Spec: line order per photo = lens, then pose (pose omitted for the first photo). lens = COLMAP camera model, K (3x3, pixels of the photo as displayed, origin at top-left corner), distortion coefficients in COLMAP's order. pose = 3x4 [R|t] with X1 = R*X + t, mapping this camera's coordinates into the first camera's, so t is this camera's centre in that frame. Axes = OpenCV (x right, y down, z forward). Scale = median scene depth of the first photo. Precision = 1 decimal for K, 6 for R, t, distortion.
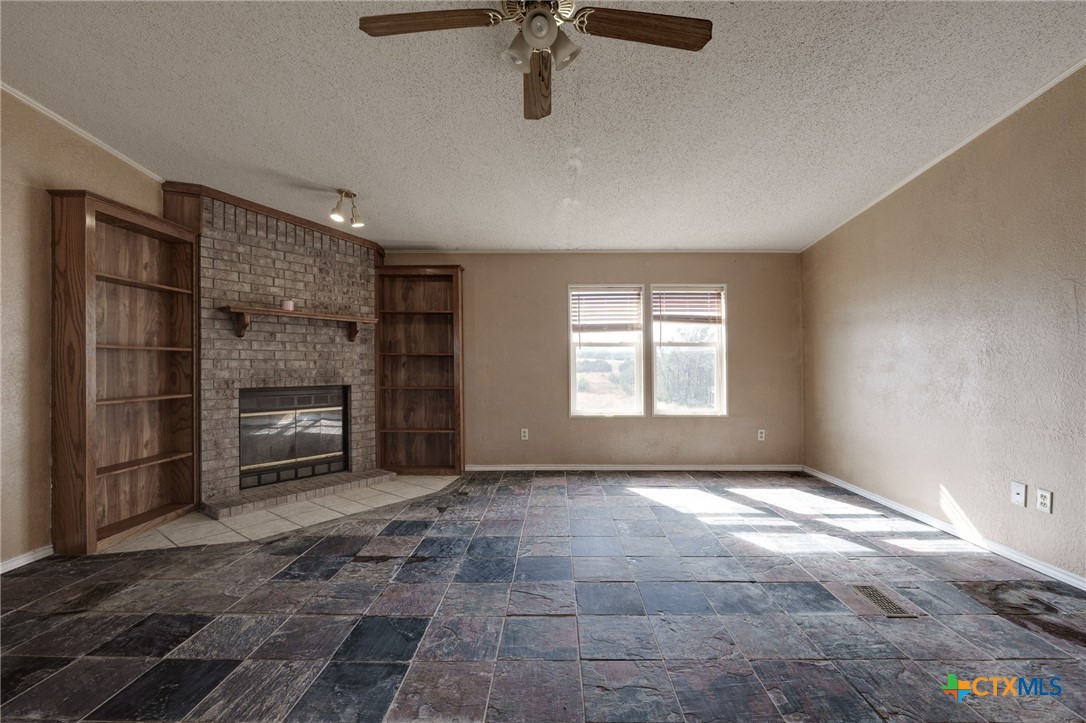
lens RADIAL K [[459.6, 0, 548.5], [0, 459.6, 370.5], [0, 0, 1]] dist [-0.012811, -0.000177]
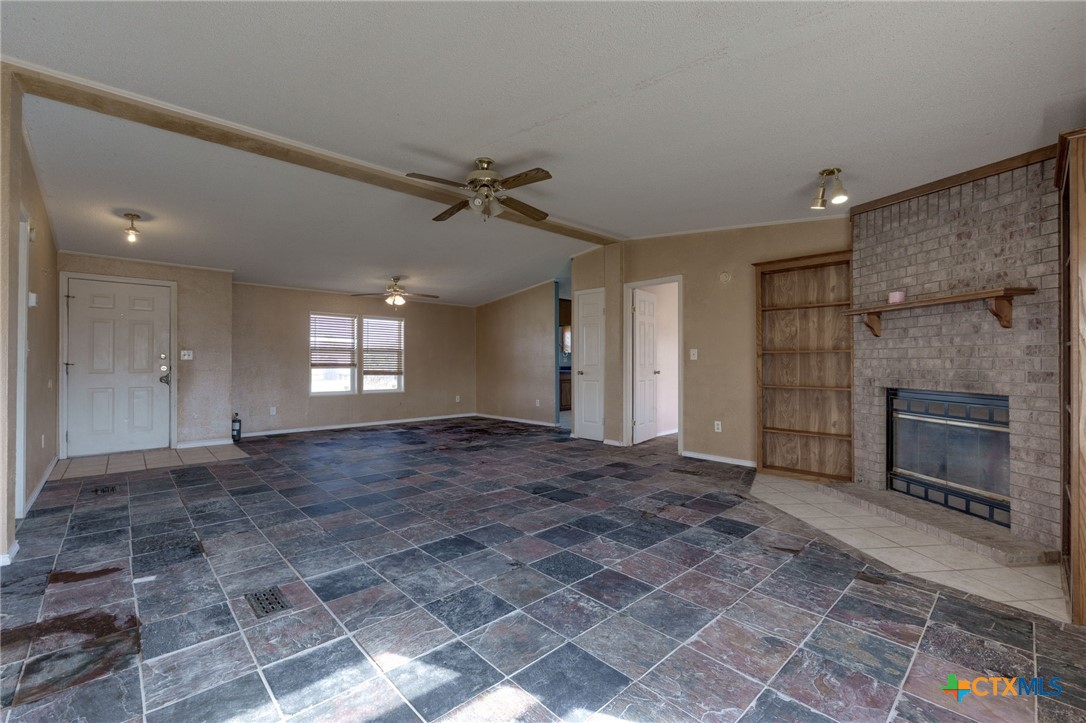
lens RADIAL K [[459.6, 0, 546.8], [0, 459.6, 382.3], [0, 0, 1]] dist [-0.012811, -0.000177]
pose [[-0.712954, 0.023678, -0.700811, 0.532246], [-0.016262, 0.998603, 0.050282, -0.009824], [0.701022, 0.047245, -0.711573, 1.137582]]
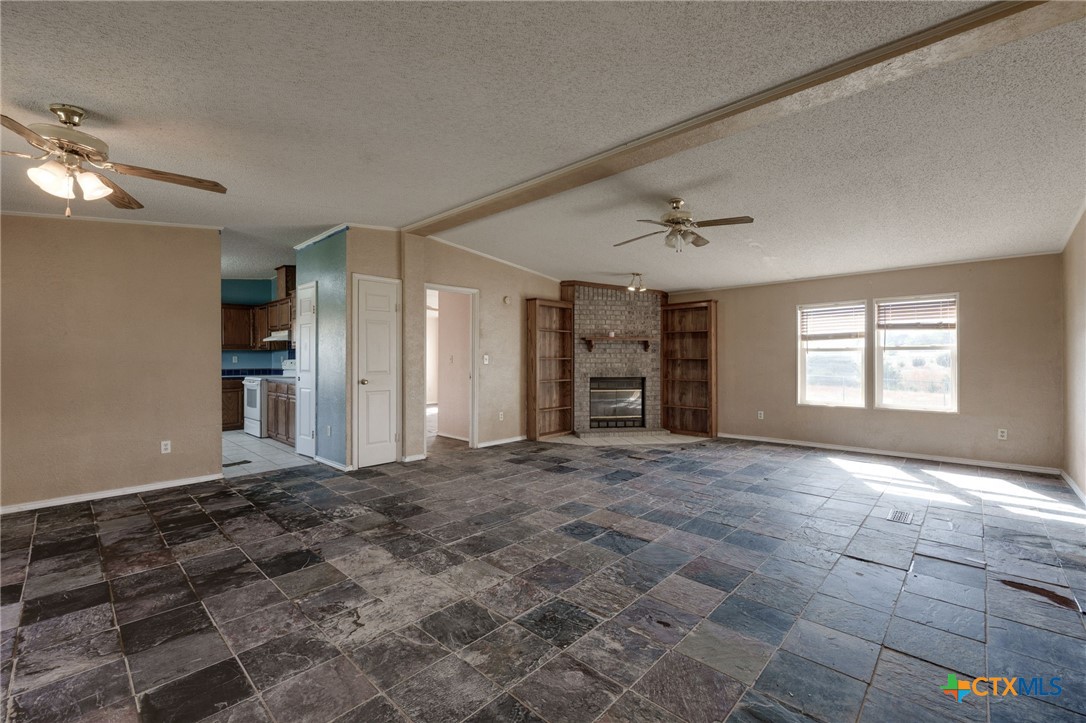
lens RADIAL K [[459.6, 0, 539.1], [0, 459.6, 359.5], [0, 0, 1]] dist [-0.012811, -0.000177]
pose [[0.734012, -0.003379, -0.679128, 0.493760], [-0.005109, 0.999932, -0.010498, -0.015745], [0.679117, 0.011175, 0.733945, -0.590969]]
